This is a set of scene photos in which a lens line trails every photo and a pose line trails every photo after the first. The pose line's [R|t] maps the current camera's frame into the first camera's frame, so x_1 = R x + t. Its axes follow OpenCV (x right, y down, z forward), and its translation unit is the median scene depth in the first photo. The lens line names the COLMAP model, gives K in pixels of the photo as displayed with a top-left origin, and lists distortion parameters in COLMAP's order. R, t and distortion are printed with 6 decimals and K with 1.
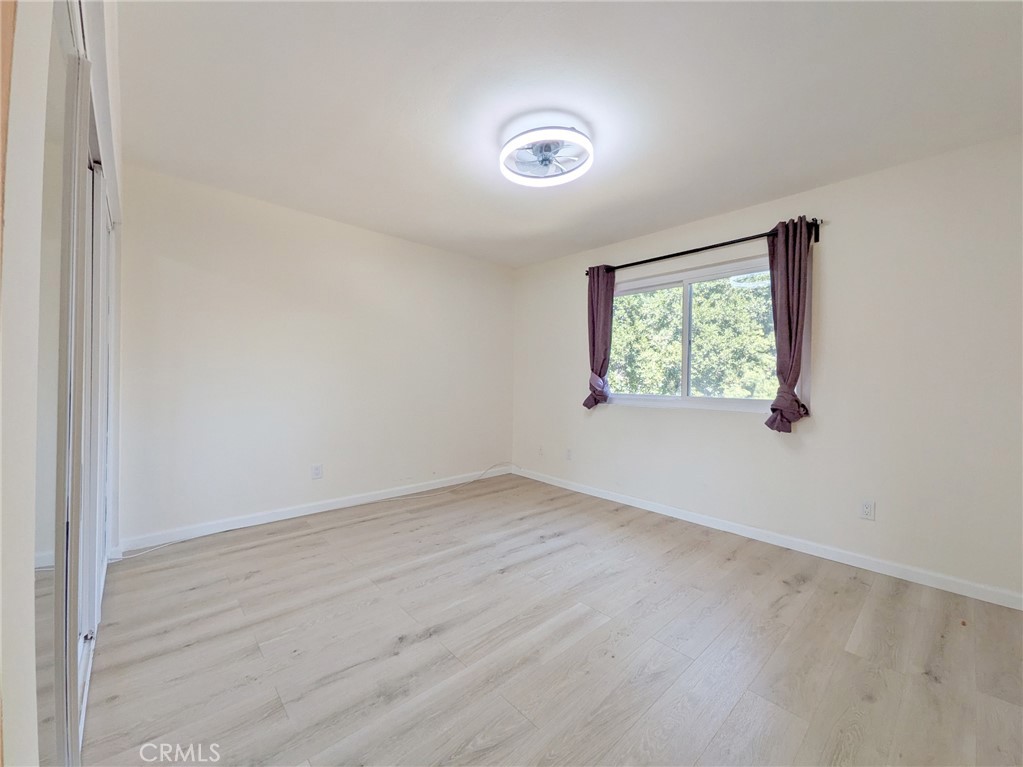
lens RADIAL K [[407.6, 0, 511.5], [0, 407.6, 383.5], [0, 0, 1]] dist [-0.001257, -0.000092]
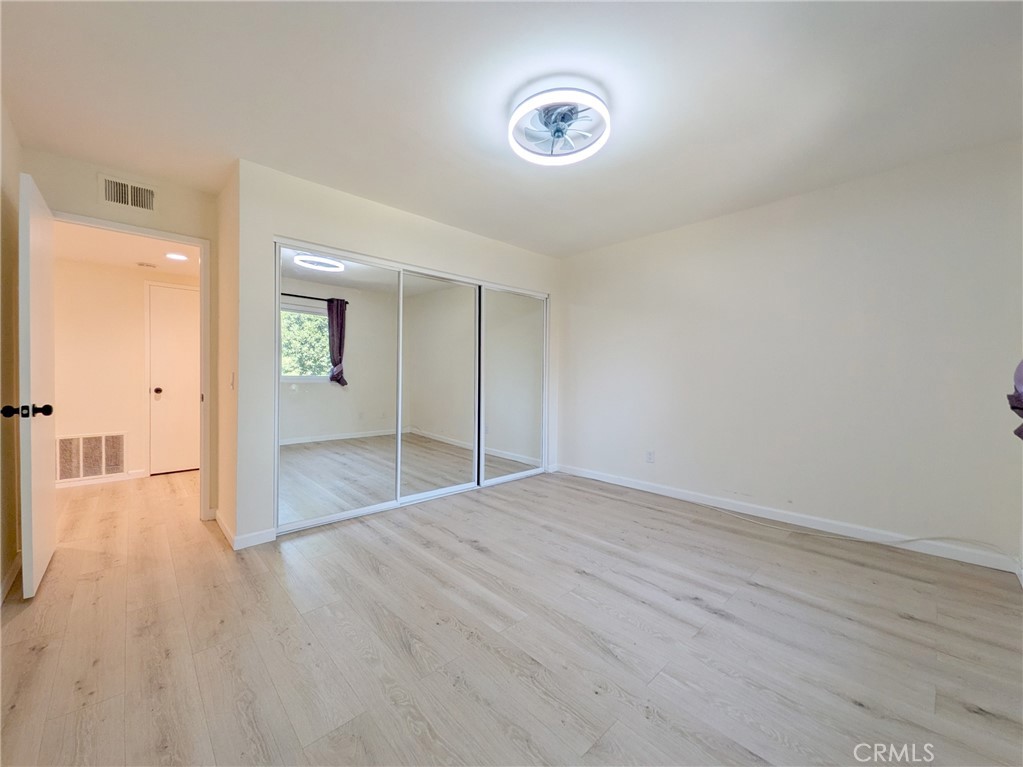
lens RADIAL K [[407.6, 0, 511.5], [0, 407.6, 383.5], [0, 0, 1]] dist [-0.001257, -0.000092]
pose [[0.003452, 0.003028, -0.999989, 0.849021], [-0.018051, 0.999833, 0.002965, 0.017019], [0.999831, 0.018041, 0.003506, 0.753567]]
